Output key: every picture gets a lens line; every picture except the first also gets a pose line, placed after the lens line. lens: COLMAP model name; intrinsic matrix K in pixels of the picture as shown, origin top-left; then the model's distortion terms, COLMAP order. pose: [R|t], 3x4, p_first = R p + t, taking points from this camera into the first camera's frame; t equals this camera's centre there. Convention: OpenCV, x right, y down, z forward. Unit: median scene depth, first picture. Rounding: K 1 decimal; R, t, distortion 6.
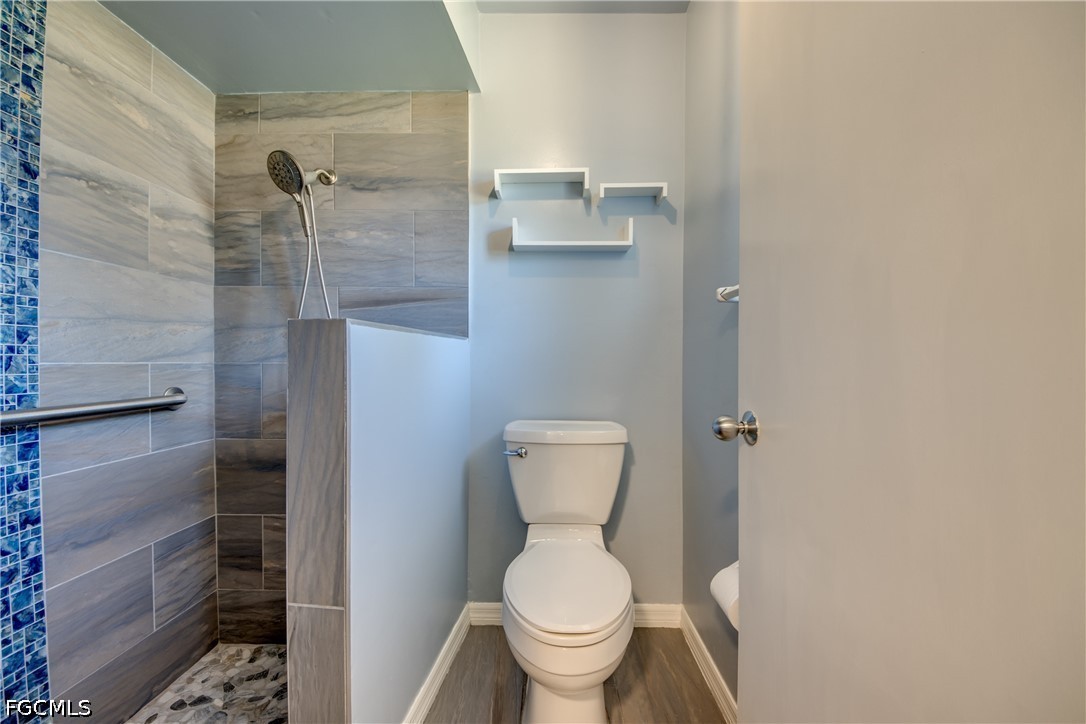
lens RADIAL K [[409.5, 0, 538.8], [0, 409.5, 364.7], [0, 0, 1]] dist [0.031067, -0.019593]
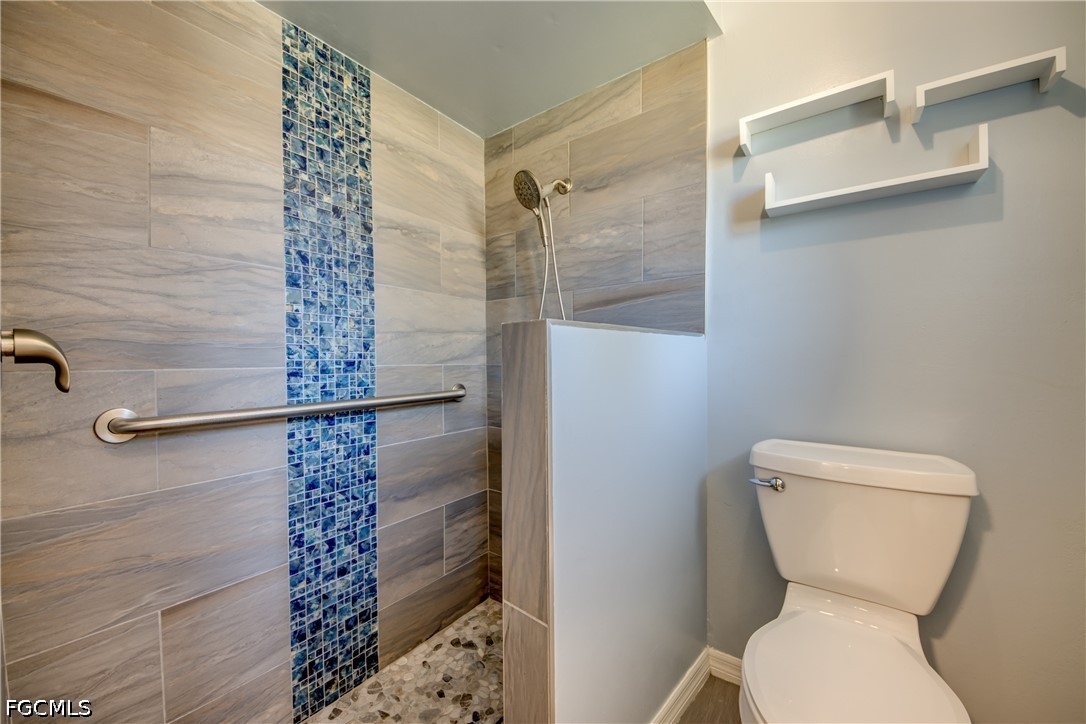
lens RADIAL K [[399.5, 0, 543.1], [0, 399.5, 366.1], [0, 0, 1]] dist [0.038871, -0.027344]
pose [[0.820427, 0.001185, -0.571750, 0.029568], [0.002068, 0.999985, 0.005039, -0.005508], [0.571748, -0.005316, 0.820412, 0.150446]]
